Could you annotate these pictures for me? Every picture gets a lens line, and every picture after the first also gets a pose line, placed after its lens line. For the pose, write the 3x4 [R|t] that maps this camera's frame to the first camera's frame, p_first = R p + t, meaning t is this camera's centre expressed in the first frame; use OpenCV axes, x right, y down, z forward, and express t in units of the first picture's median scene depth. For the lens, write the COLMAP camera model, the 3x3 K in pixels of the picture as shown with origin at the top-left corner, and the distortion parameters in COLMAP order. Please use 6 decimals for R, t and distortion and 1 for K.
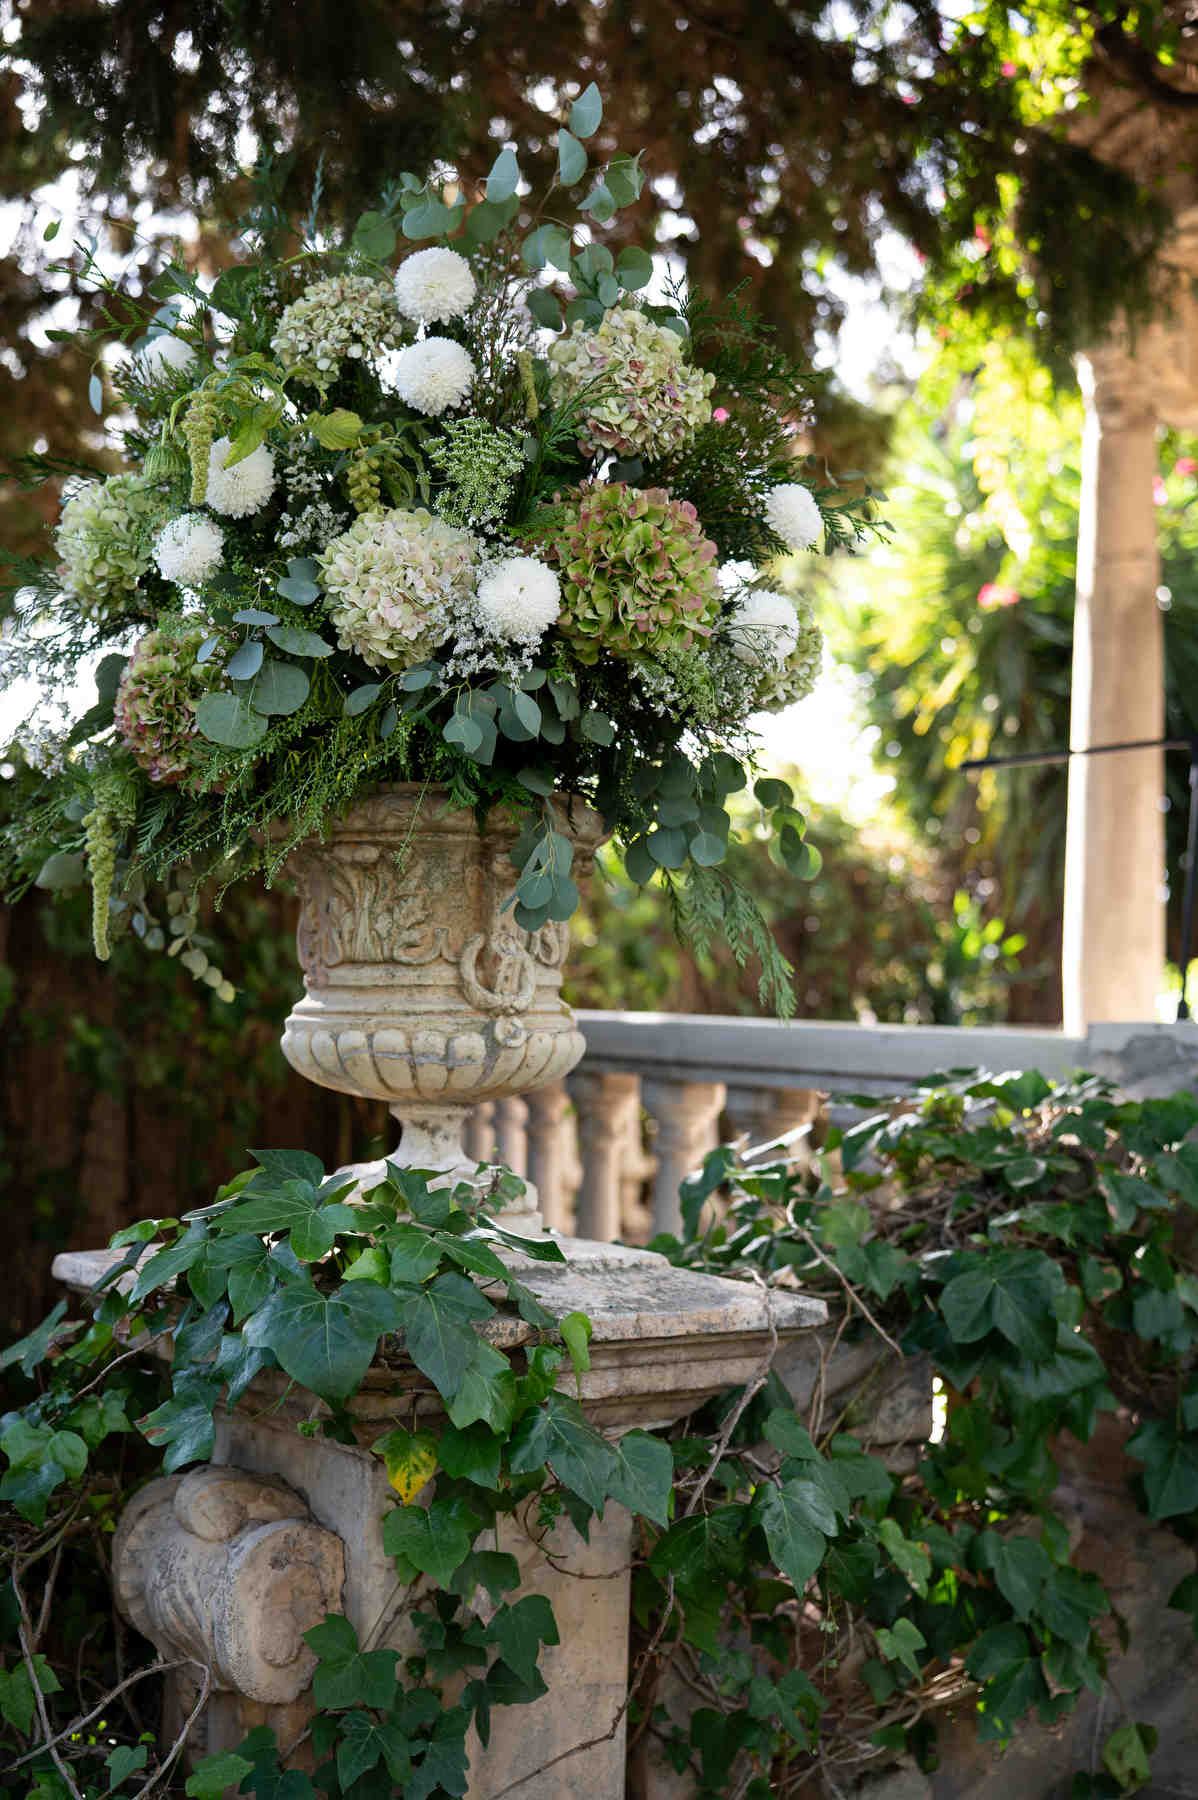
lens RADIAL K [[1947.1, 0, 599.0], [0, 1947.1, 900.0], [0, 0, 1]] dist [-0.001026, 0.001075]
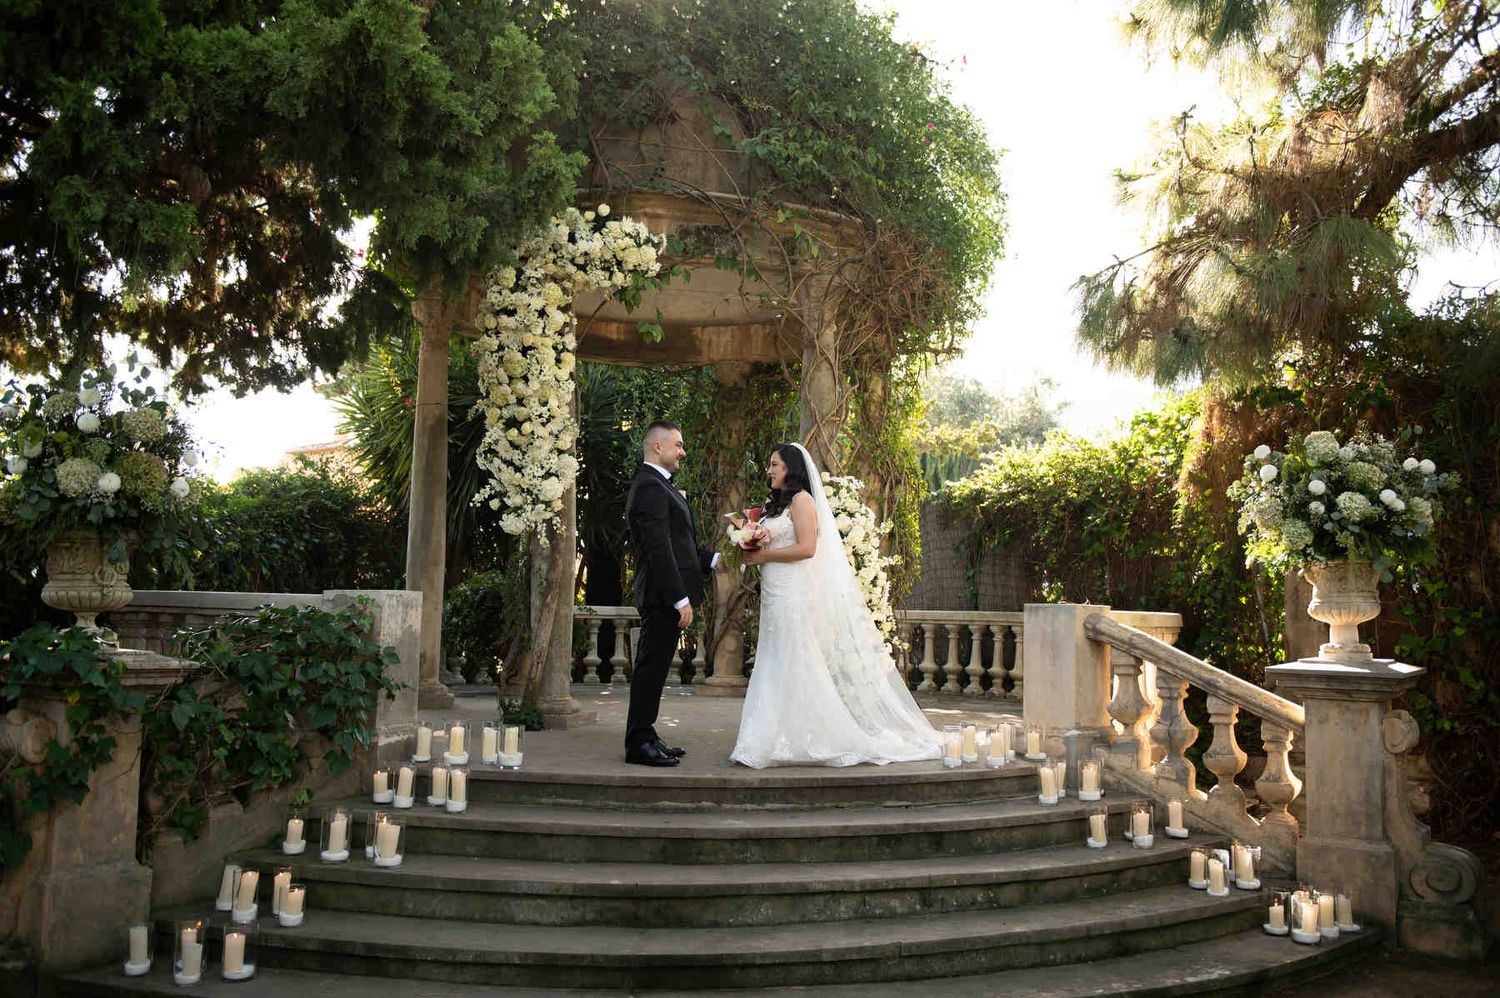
lens RADIAL K [[1285.2, 0, 744.4], [0, 1285.2, 506.4], [0, 0, 1]] dist [-0.008057, -0.002997]
pose [[0.943147, 0.019364, 0.331812, 0.308515], [-0.014473, 0.999747, -0.017205, -0.077422], [-0.332061, 0.011425, 0.943189, -1.878253]]
